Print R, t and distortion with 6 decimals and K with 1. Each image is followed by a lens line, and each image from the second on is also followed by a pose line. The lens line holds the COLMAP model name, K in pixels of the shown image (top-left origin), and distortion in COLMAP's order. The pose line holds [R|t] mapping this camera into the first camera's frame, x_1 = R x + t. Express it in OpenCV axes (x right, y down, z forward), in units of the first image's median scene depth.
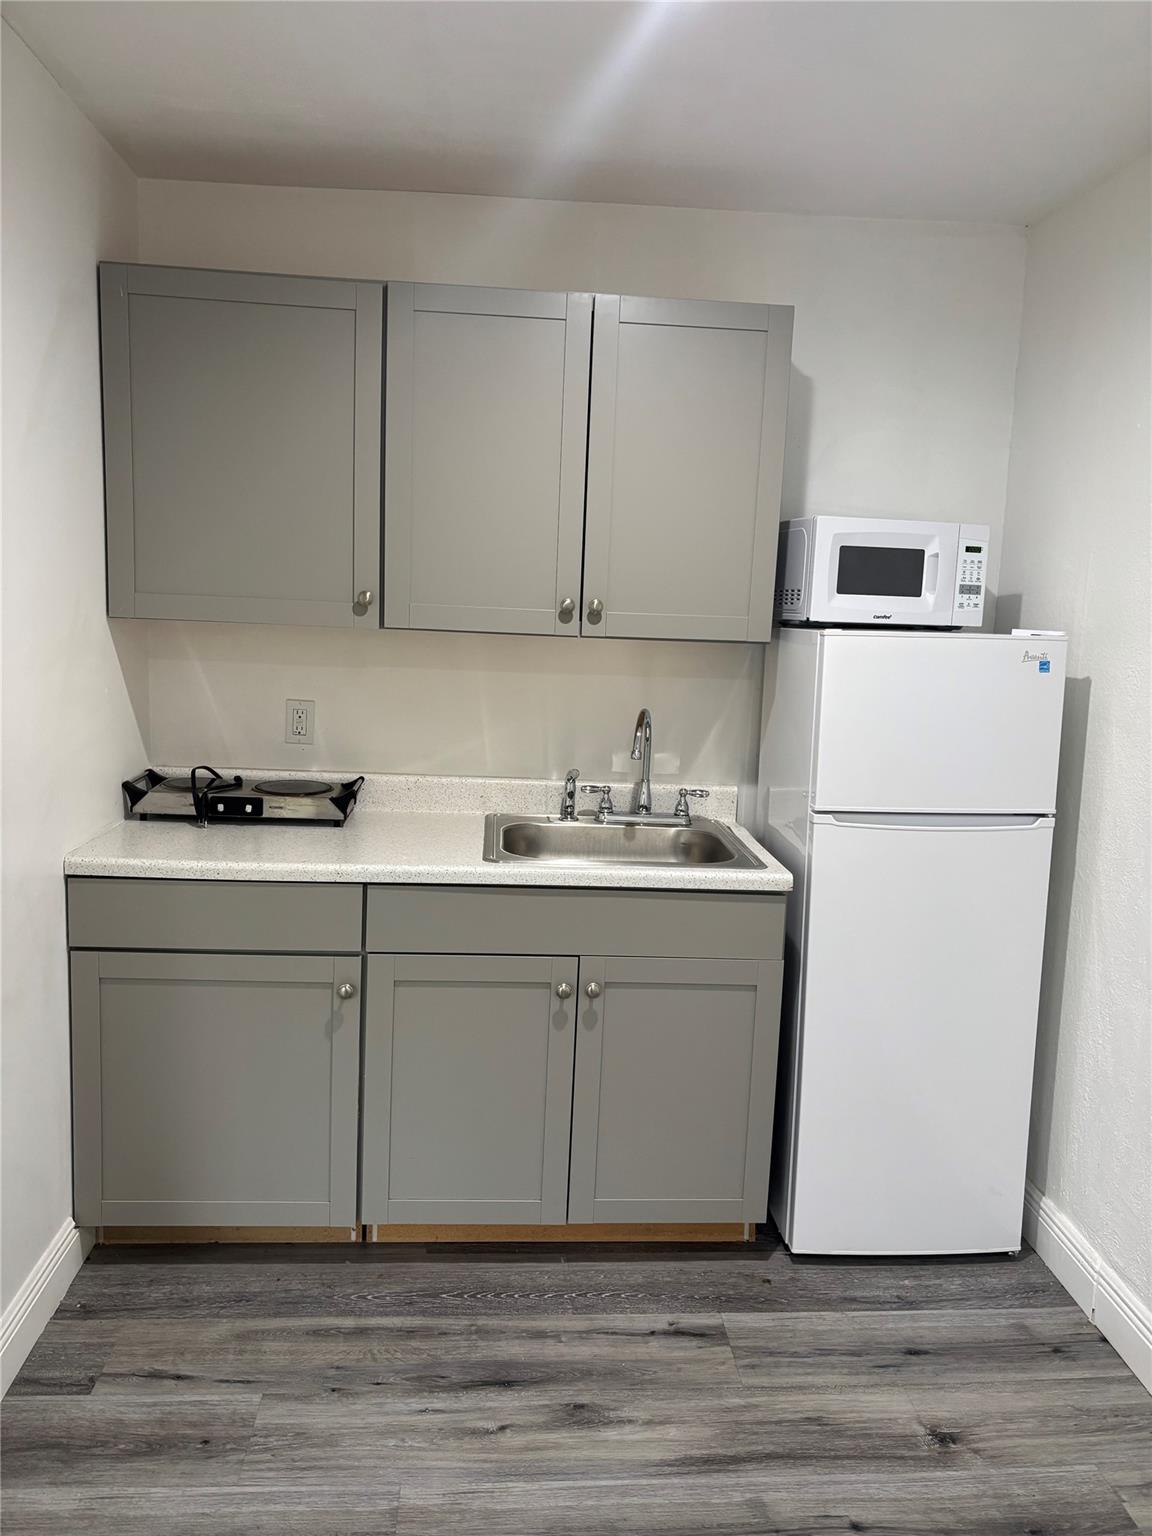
lens RADIAL K [[1164.9, 0, 576.0], [0, 1164.9, 768.0], [0, 0, 1]] dist [0.002066, 0.000799]
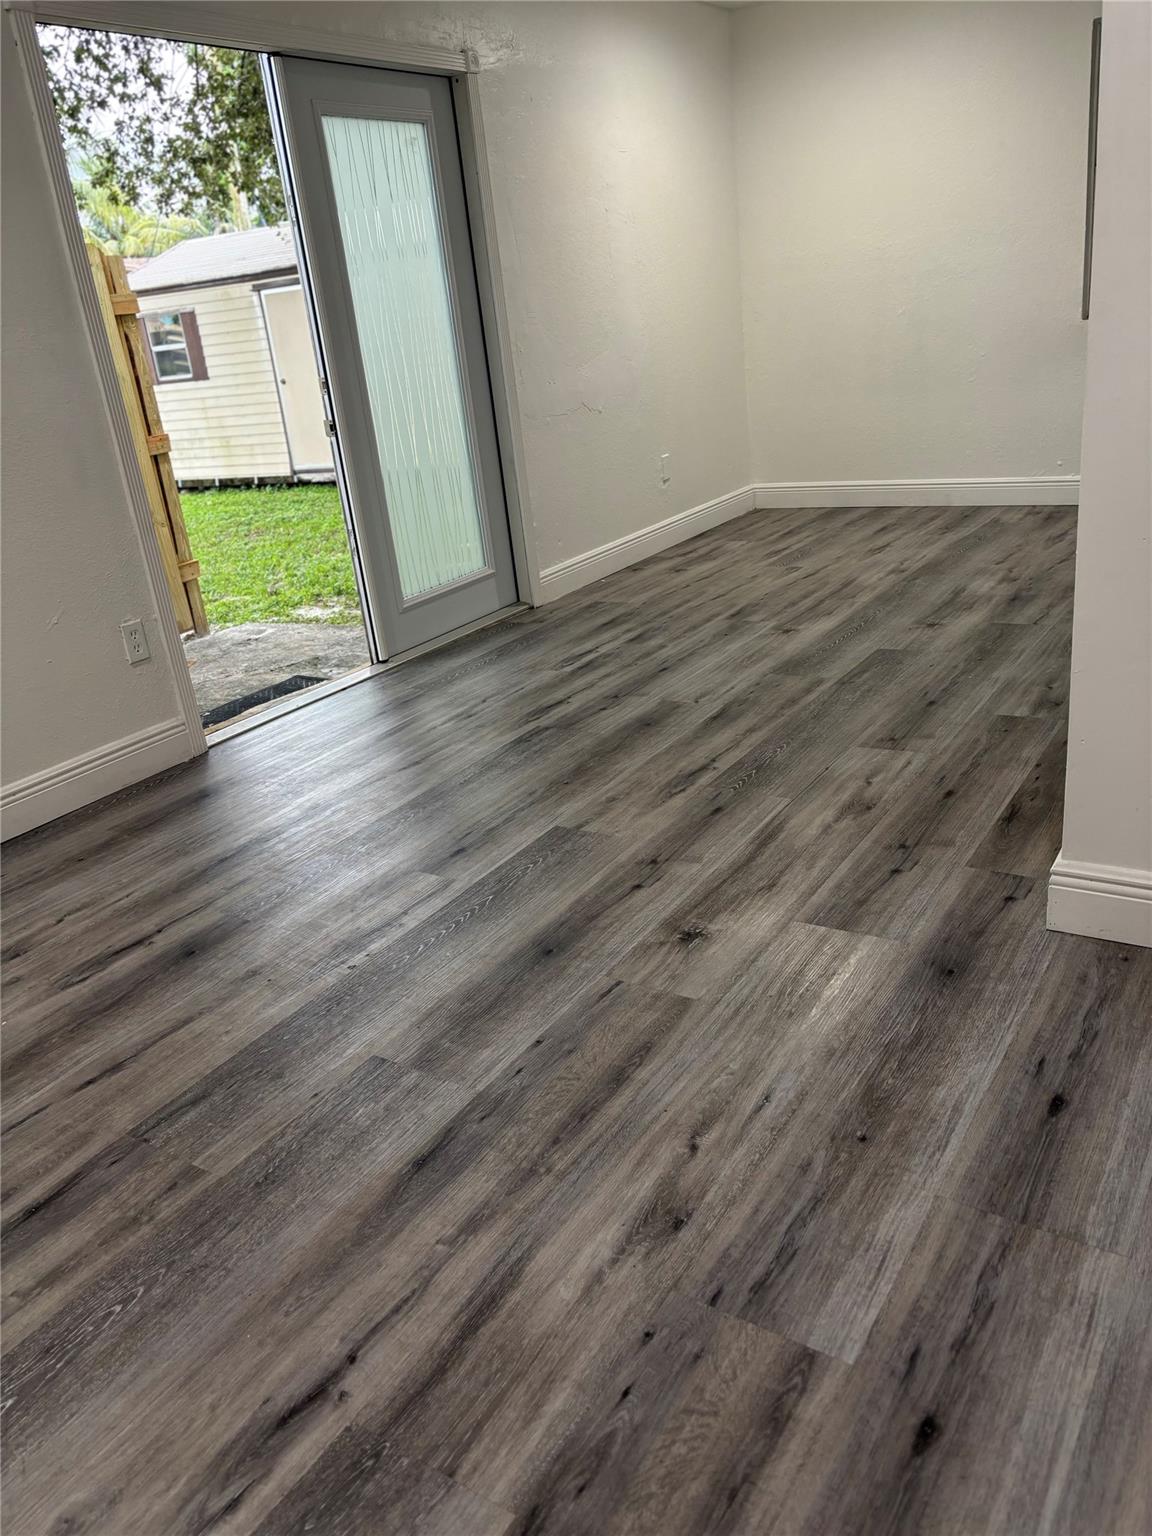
lens RADIAL K [[1164.9, 0, 576.0], [0, 1164.9, 768.0], [0, 0, 1]] dist [0.002066, 0.000799]
pose [[-0.609997, 0.312492, -0.728184, 0.481268], [-0.015954, 0.913927, 0.405566, 0.009167], [0.792243, 0.259011, -0.552507, 1.303804]]
